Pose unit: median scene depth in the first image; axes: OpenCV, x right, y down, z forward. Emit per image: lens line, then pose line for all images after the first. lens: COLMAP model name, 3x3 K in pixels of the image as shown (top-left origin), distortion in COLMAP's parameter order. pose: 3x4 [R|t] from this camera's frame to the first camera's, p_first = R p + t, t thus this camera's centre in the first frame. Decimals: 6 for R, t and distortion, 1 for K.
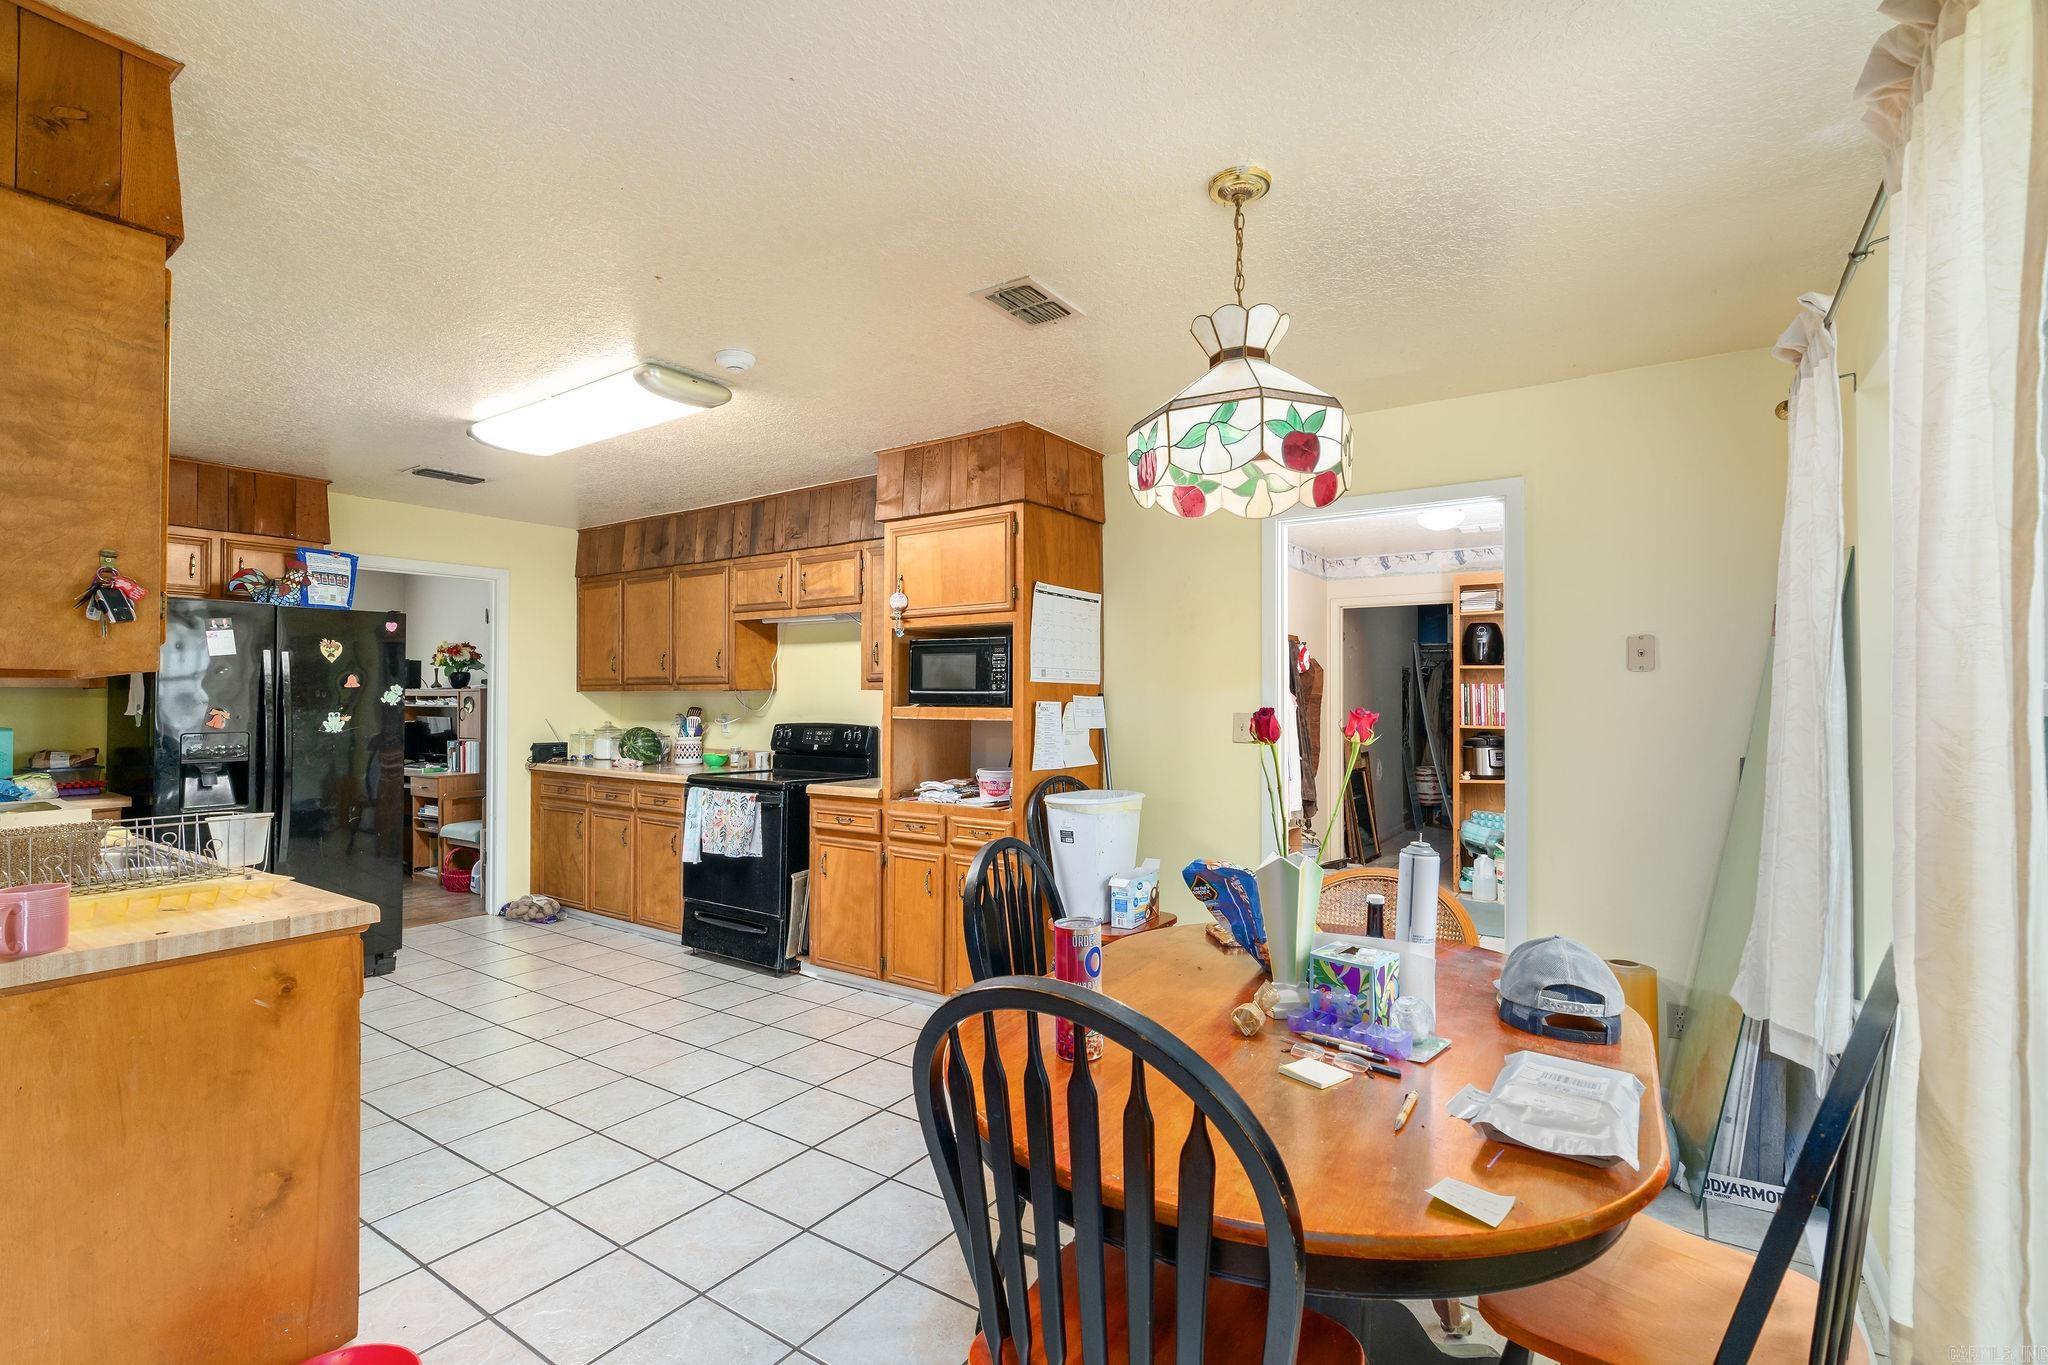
lens RADIAL K [[944.1, 0, 1023.6], [0, 944.1, 688.9], [0, 0, 1]] dist [-0.007467, 0.000400]
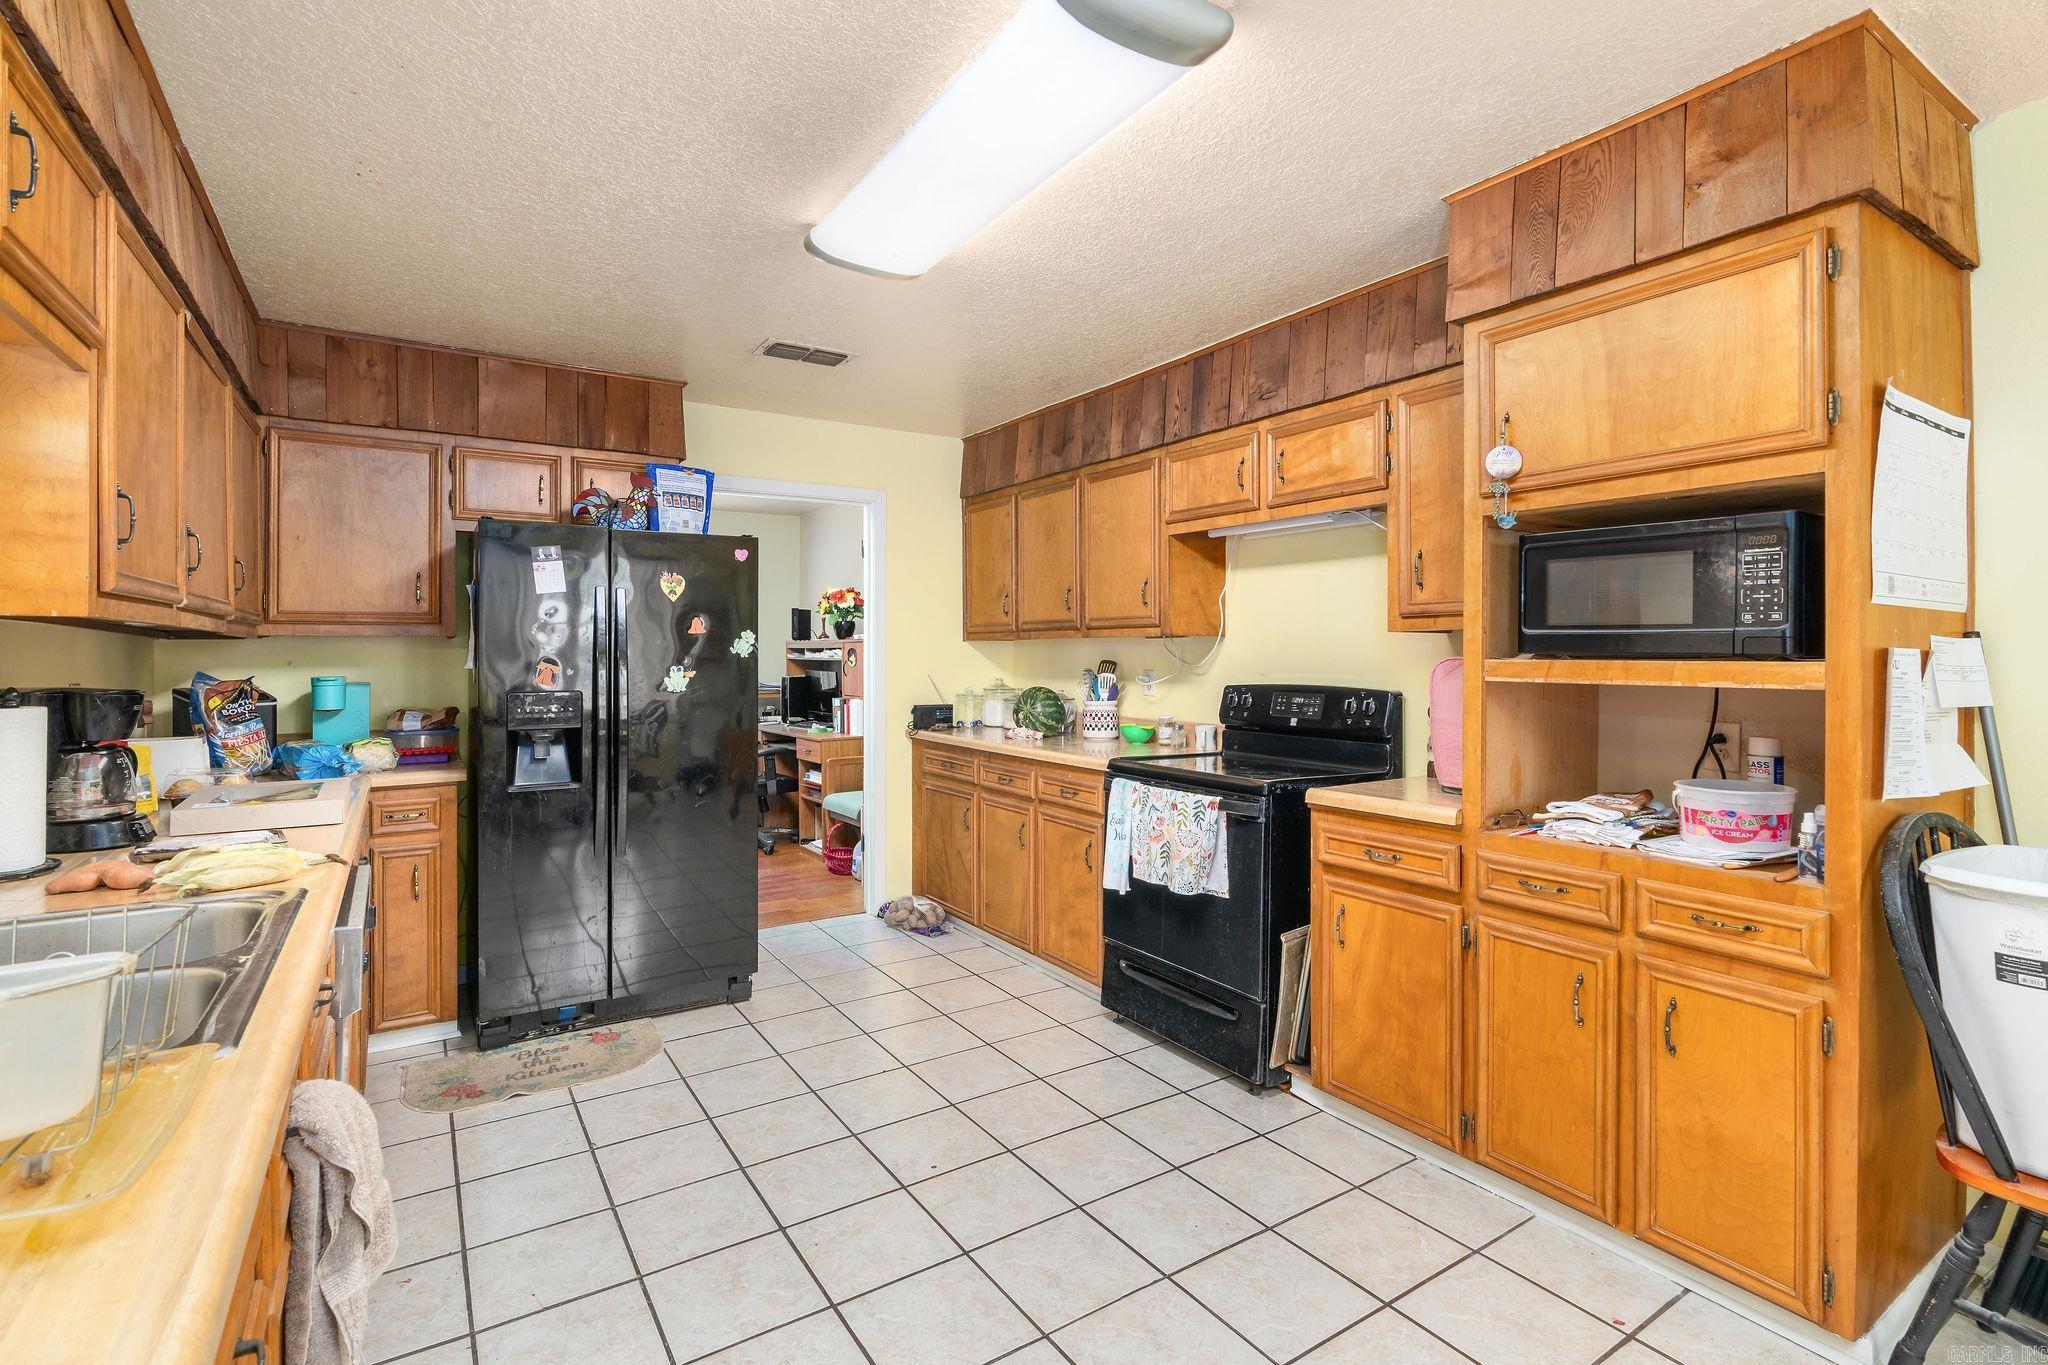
lens RADIAL K [[944.1, 0, 1017.7], [0, 944.1, 663.1], [0, 0, 1]] dist [-0.007467, 0.000400]
pose [[0.924922, 0.002291, -0.380151, -0.167640], [0.005613, 0.999791, 0.019681, 0.008087], [0.380116, -0.020337, 0.924715, 0.365963]]
